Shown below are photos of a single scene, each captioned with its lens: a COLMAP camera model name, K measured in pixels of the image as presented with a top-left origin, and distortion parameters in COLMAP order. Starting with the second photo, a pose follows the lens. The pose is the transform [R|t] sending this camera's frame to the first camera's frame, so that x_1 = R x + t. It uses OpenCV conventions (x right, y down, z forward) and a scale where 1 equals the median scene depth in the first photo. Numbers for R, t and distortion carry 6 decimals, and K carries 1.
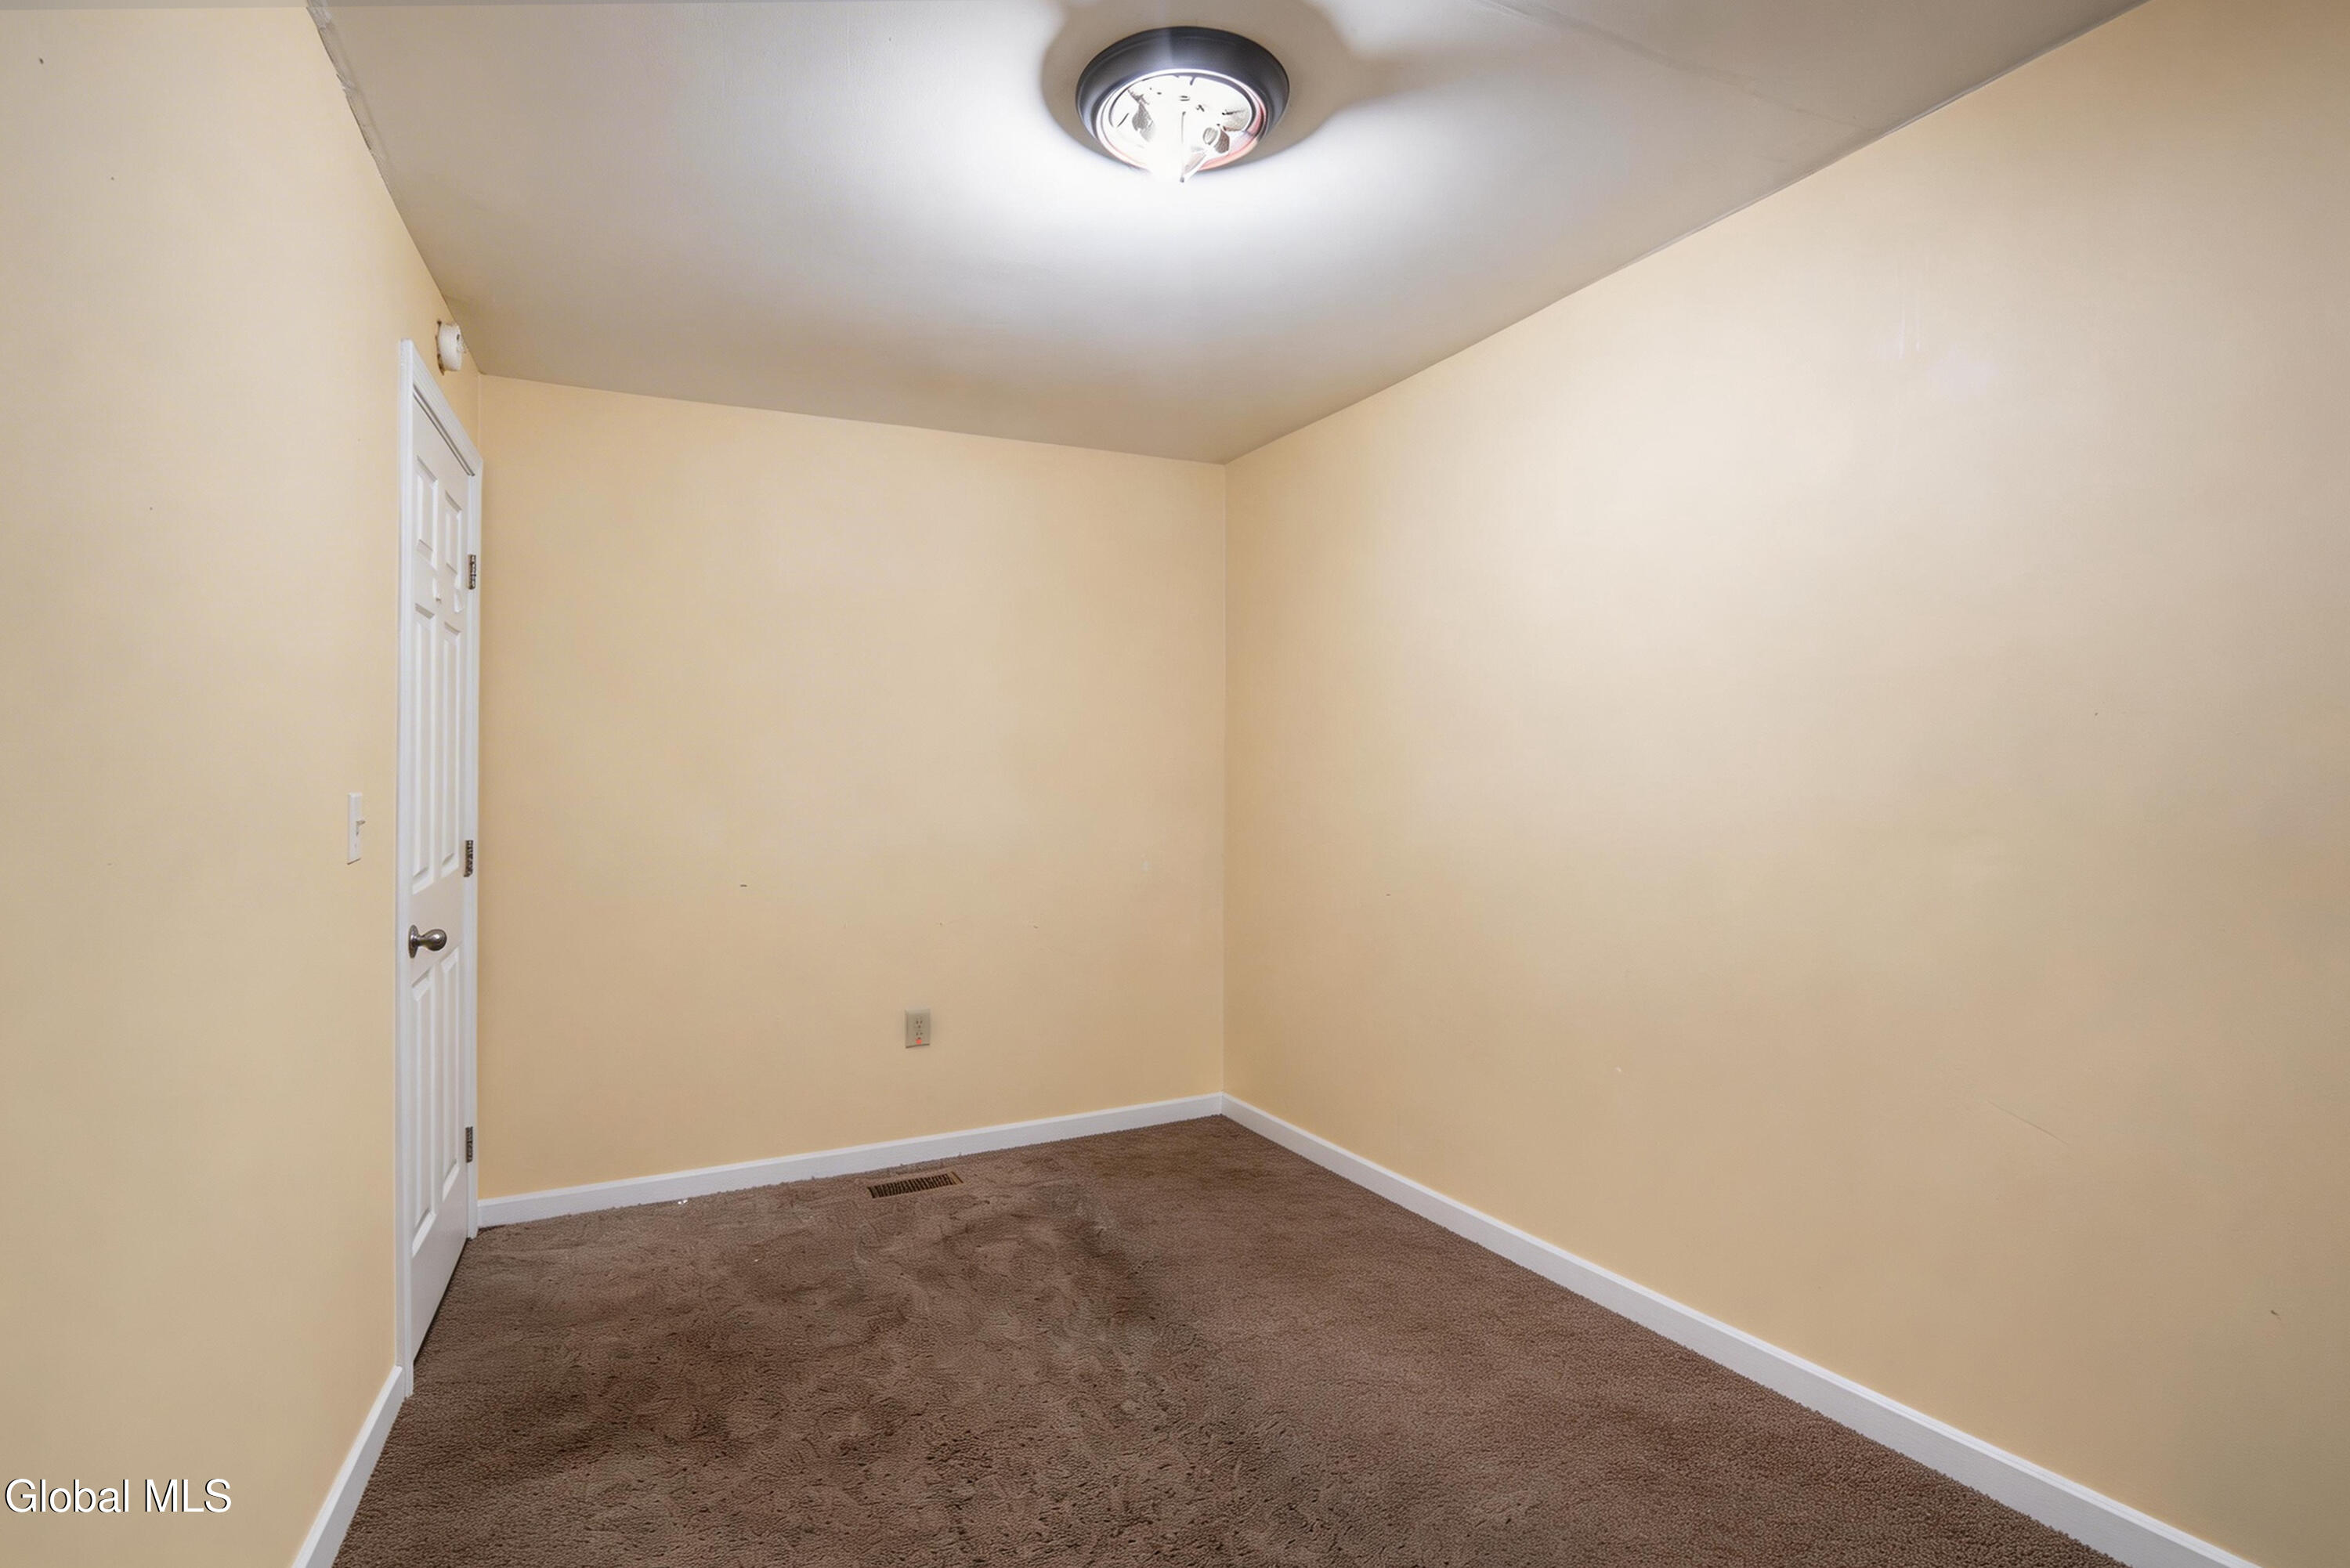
lens RADIAL K [[1075.2, 0, 1167.8], [0, 1075.2, 779.7], [0, 0, 1]] dist [-0.001484, 0.000787]
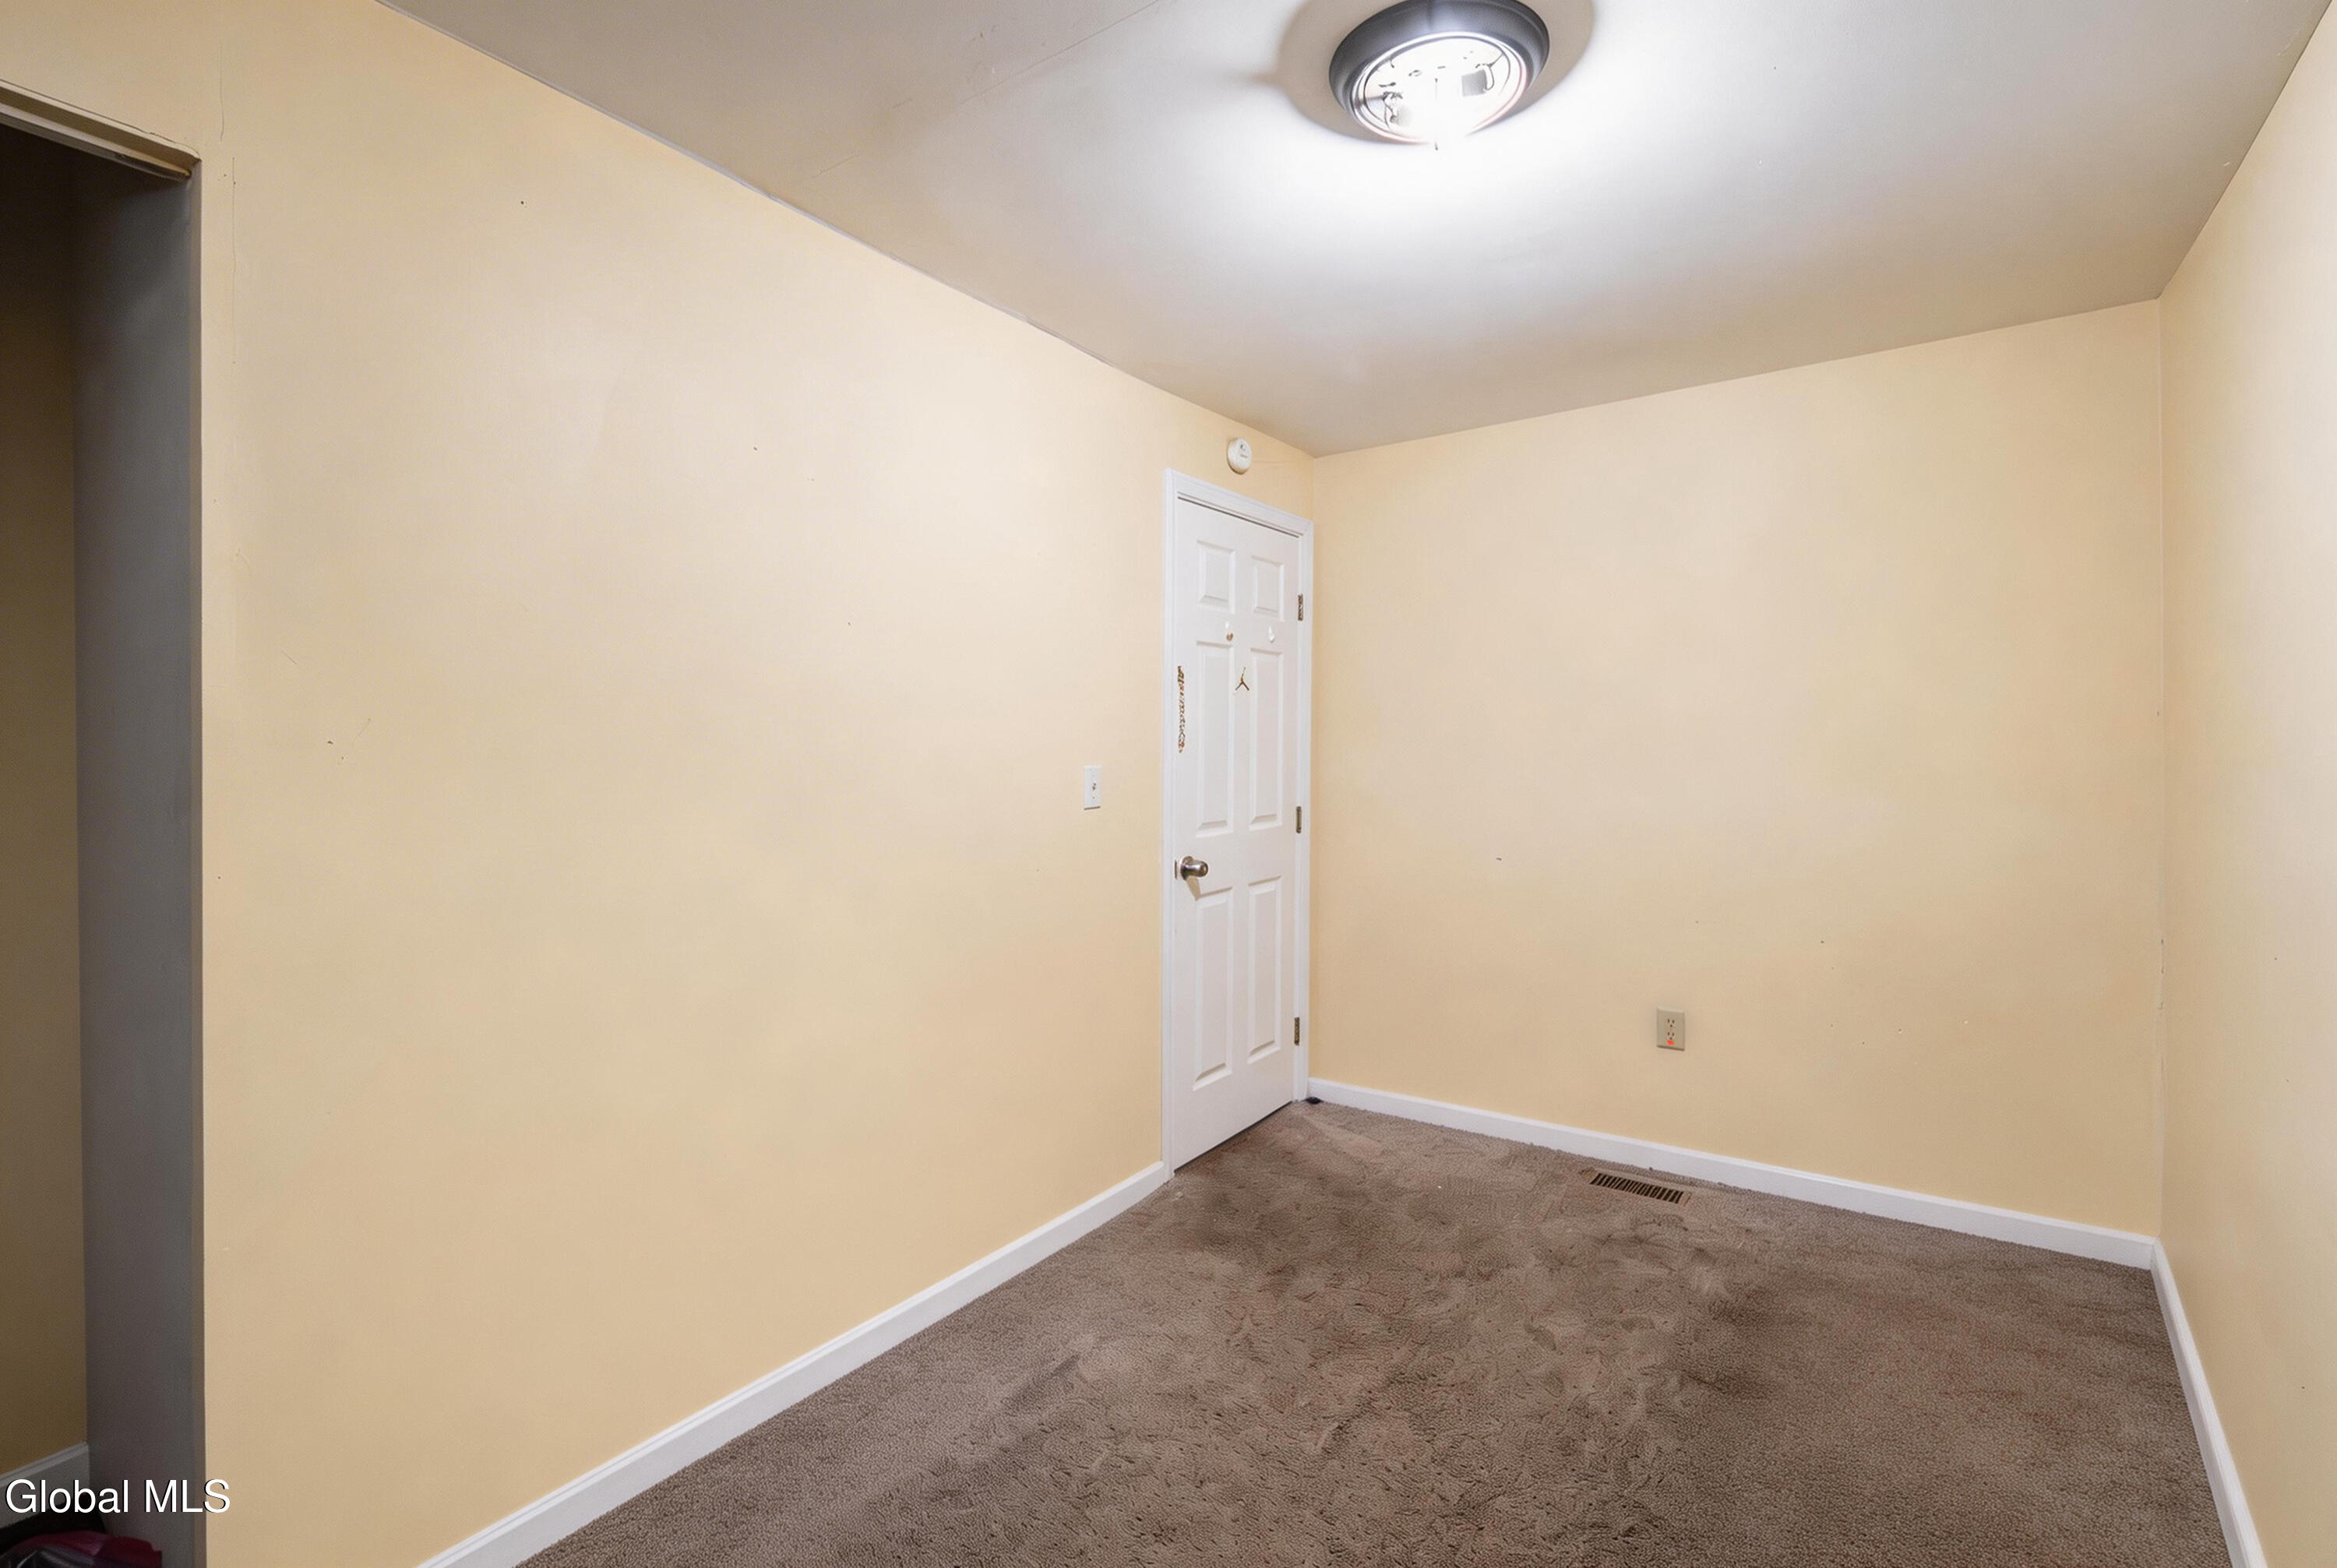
lens RADIAL K [[1069.3, 0, 1156.4], [0, 1069.3, 769.7], [0, 0, 1]] dist [-0.001484, 0.000787]
pose [[0.497044, 0.011852, -0.867644, 0.381473], [-0.011937, 0.999905, 0.006820, 0.002691], [0.867643, 0.006967, 0.497139, 0.153296]]
